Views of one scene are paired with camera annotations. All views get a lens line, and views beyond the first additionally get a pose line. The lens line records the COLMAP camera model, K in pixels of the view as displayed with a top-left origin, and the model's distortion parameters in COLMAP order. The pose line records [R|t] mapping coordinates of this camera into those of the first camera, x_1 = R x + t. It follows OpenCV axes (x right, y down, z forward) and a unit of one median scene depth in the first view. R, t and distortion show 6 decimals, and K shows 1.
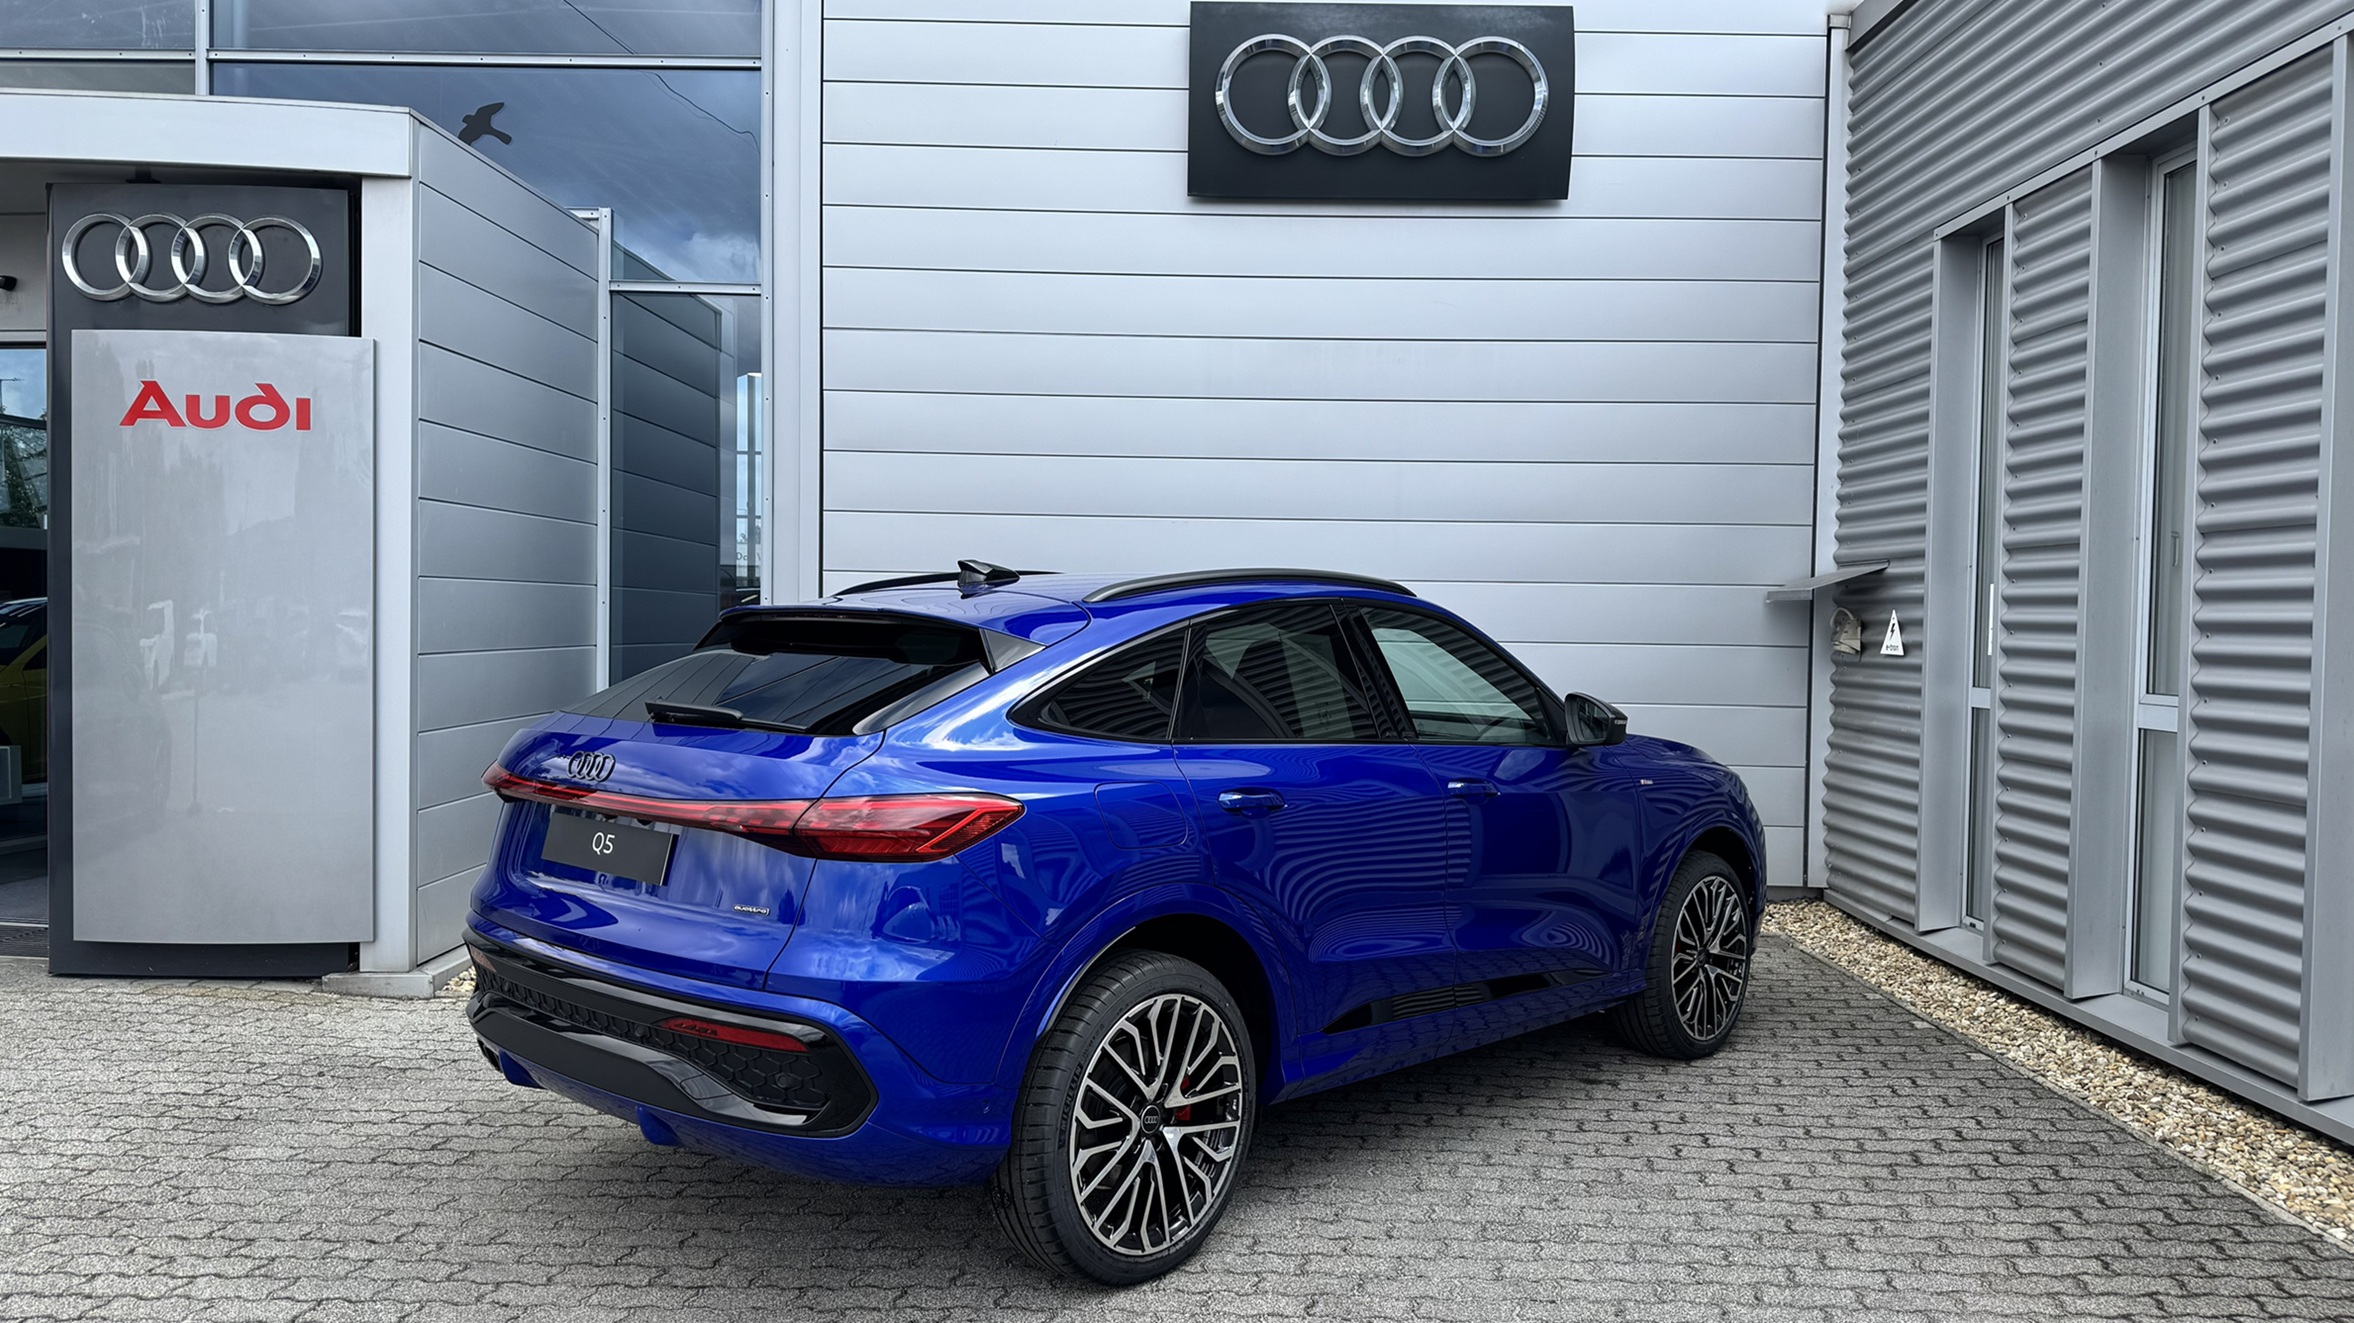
lens RADIAL K [[1668.5, 0, 1179.2], [0, 1668.5, 659.7], [0, 0, 1]] dist [0.043934, -0.042904]
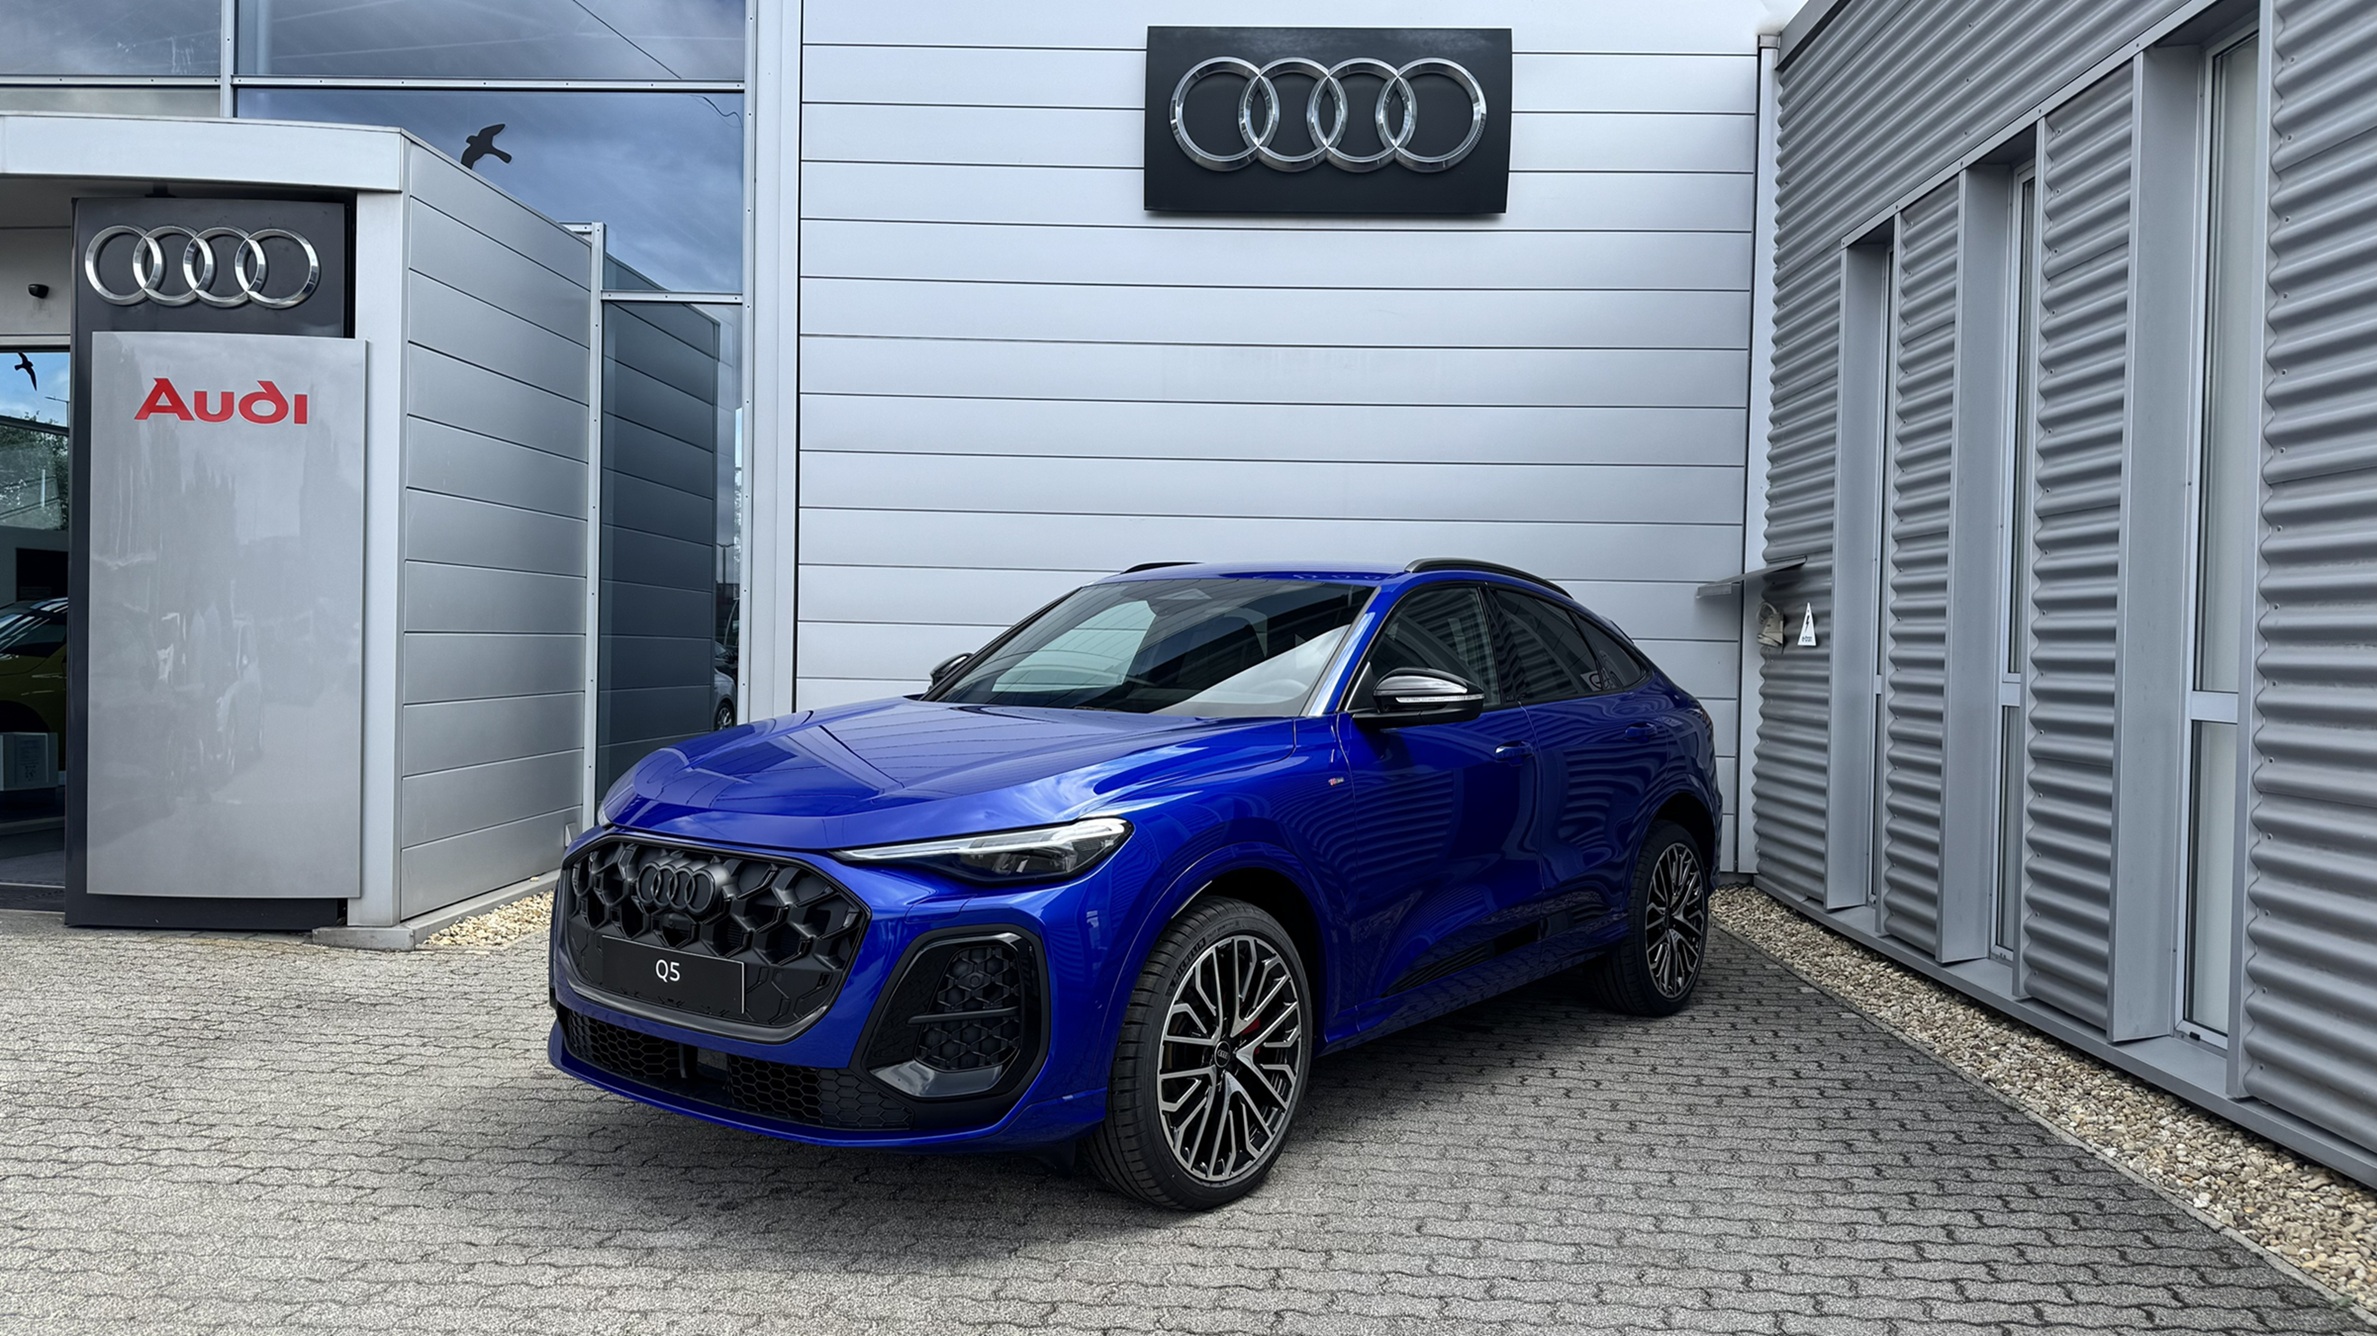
lens RADIAL K [[1691.0, 0, 1189.5], [0, 1691.0, 668.1], [0, 0, 1]] dist [0.058591, -0.061555]
pose [[0.999505, 0.005419, -0.031004, 0.086568], [-0.005812, 0.999904, -0.012578, 0.031258], [0.030933, 0.012752, 0.999440, -0.081615]]
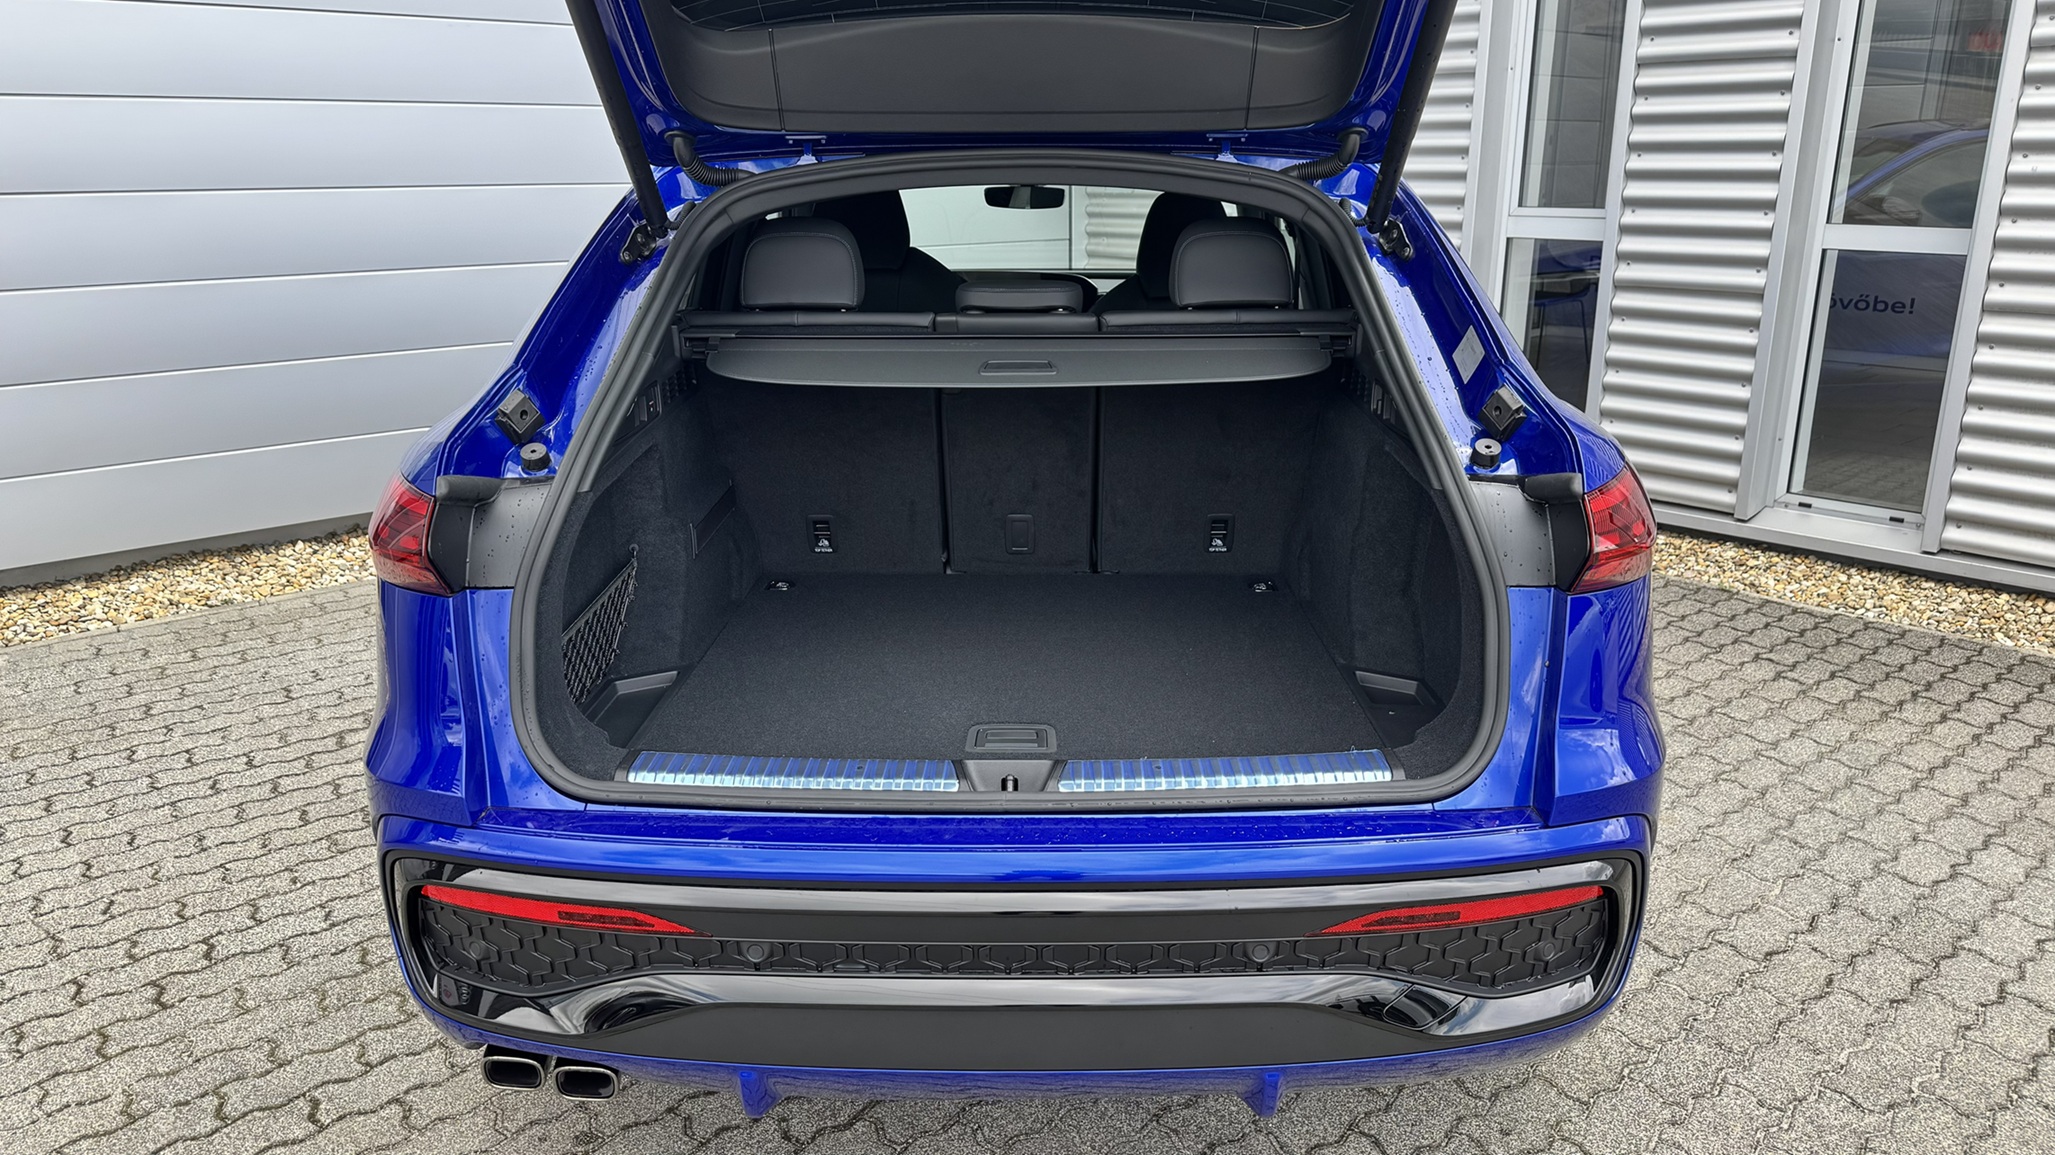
lens RADIAL K [[1462.0, 0, 1028.4], [0, 1462.0, 577.6], [0, 0, 1]] dist [0.058591, -0.061555]
pose [[0.731308, -0.202776, 0.651207, -0.381569], [0.027682, 0.962820, 0.268721, -0.016269], [-0.681485, -0.178491, 0.709731, 0.418328]]
